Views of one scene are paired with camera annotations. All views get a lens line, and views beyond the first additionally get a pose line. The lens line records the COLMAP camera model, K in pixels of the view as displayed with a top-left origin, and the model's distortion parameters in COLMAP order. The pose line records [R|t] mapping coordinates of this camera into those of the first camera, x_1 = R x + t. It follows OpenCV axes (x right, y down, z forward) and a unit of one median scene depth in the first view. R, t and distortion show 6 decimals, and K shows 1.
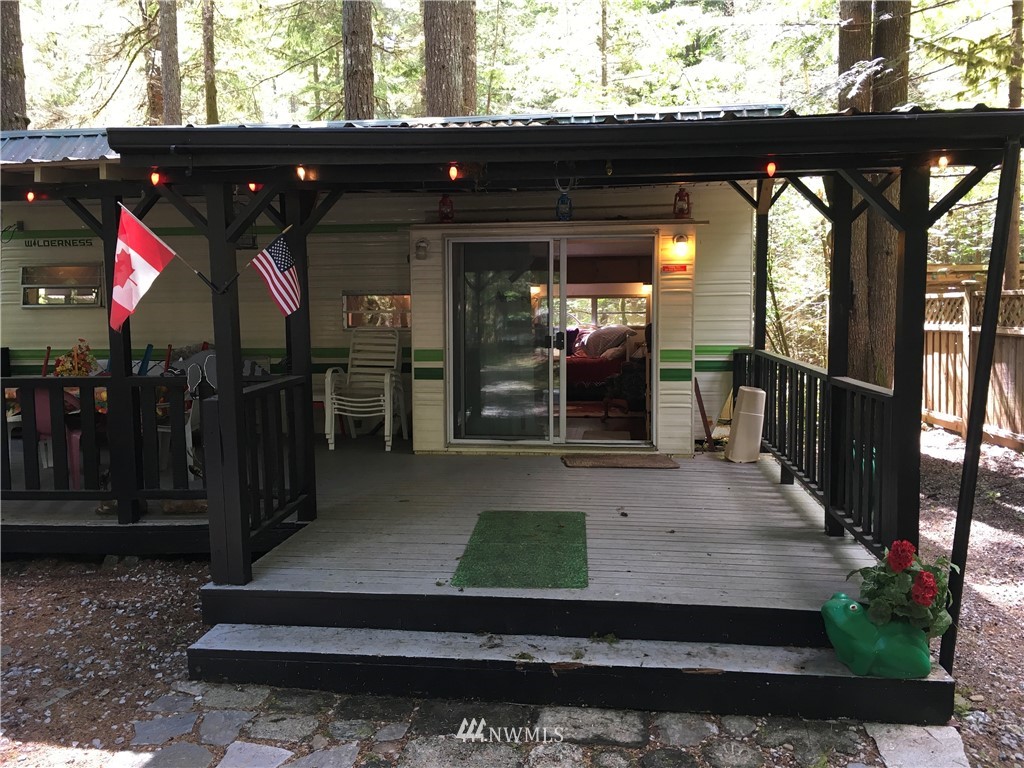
lens RADIAL K [[870.1, 0, 512.8], [0, 870.1, 382.2], [0, 0, 1]] dist [0.086262, -0.124977]
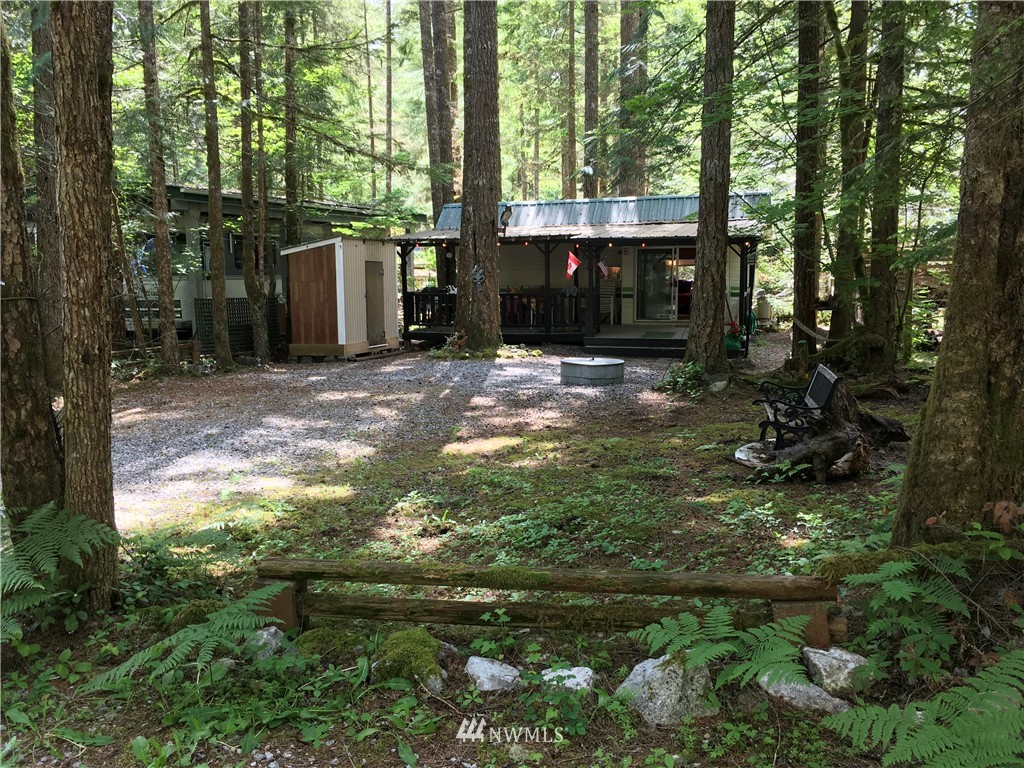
lens RADIAL K [[870.1, 0, 512.8], [0, 870.1, 382.2], [0, 0, 1]] dist [0.086262, -0.124977]
pose [[0.983761, 0.021288, -0.178214, 0.045710], [-0.012287, 0.998600, 0.051458, 0.129390], [0.179060, -0.048432, 0.982645, -1.862428]]
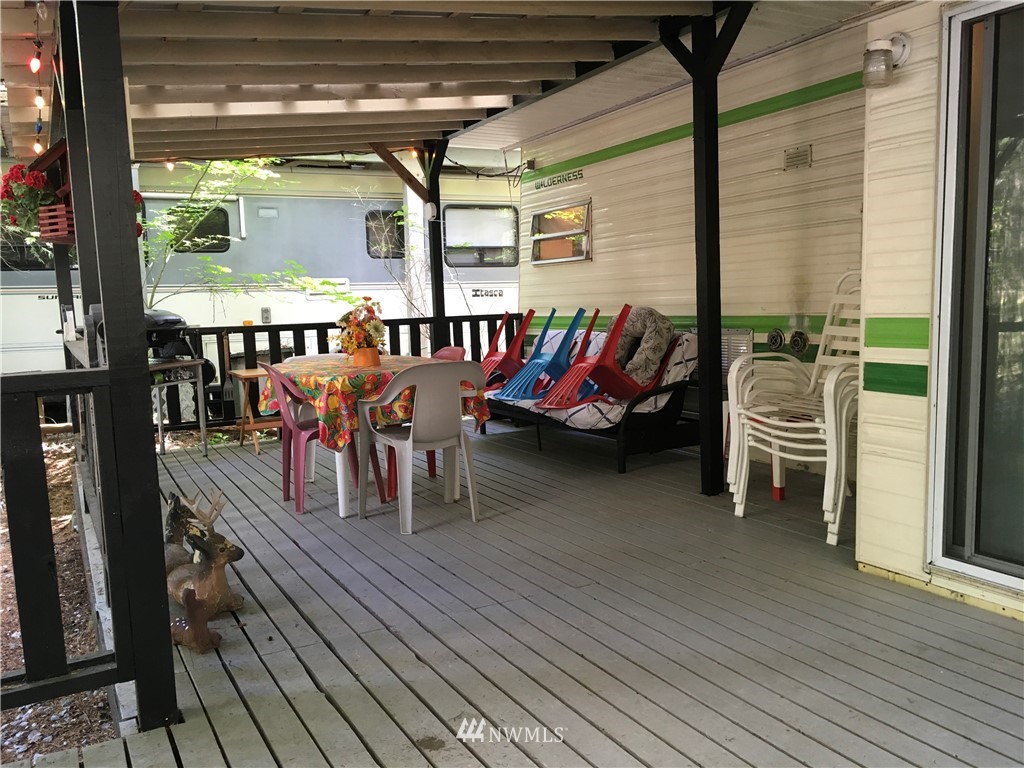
lens RADIAL K [[870.1, 0, 512.8], [0, 870.1, 382.2], [0, 0, 1]] dist [0.086262, -0.124977]
pose [[0.580666, 0.068887, -0.811222, 0.130520], [-0.044495, 0.997610, 0.052865, -0.022078], [0.812925, 0.005399, 0.582344, 0.638988]]
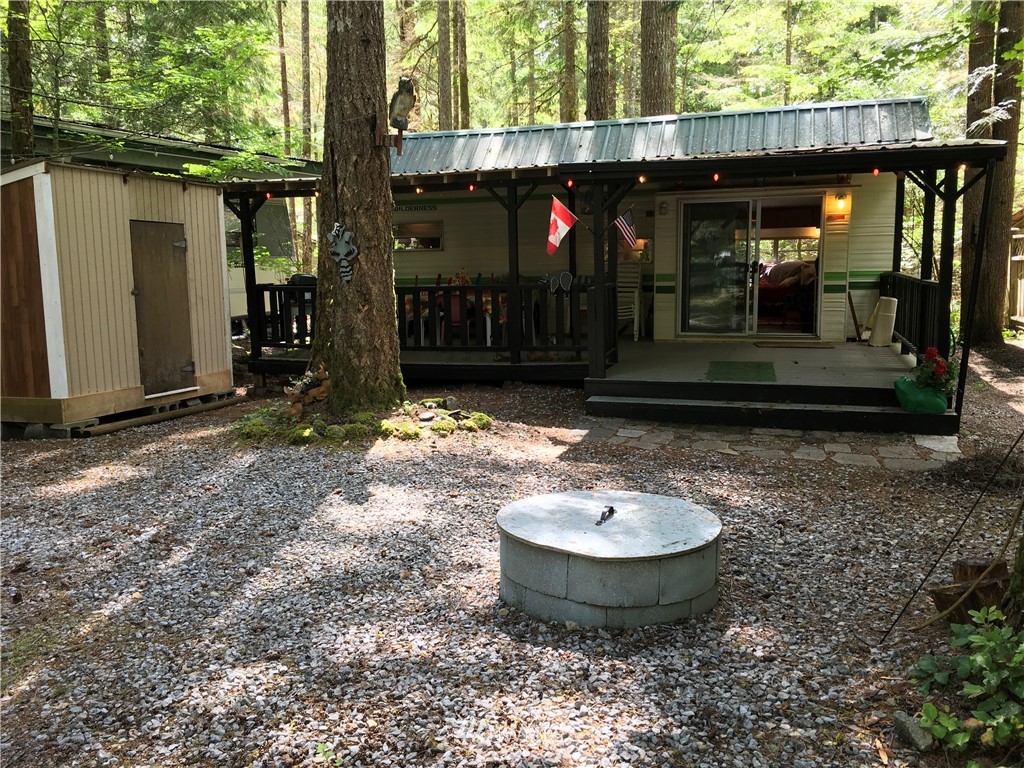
lens RADIAL K [[870.1, 0, 512.8], [0, 870.1, 382.2], [0, 0, 1]] dist [0.086262, -0.124977]
pose [[0.982621, 0.018069, -0.184741, -0.074858], [-0.007042, 0.998163, 0.060175, 0.064070], [0.185489, -0.057828, 0.980943, -0.590587]]
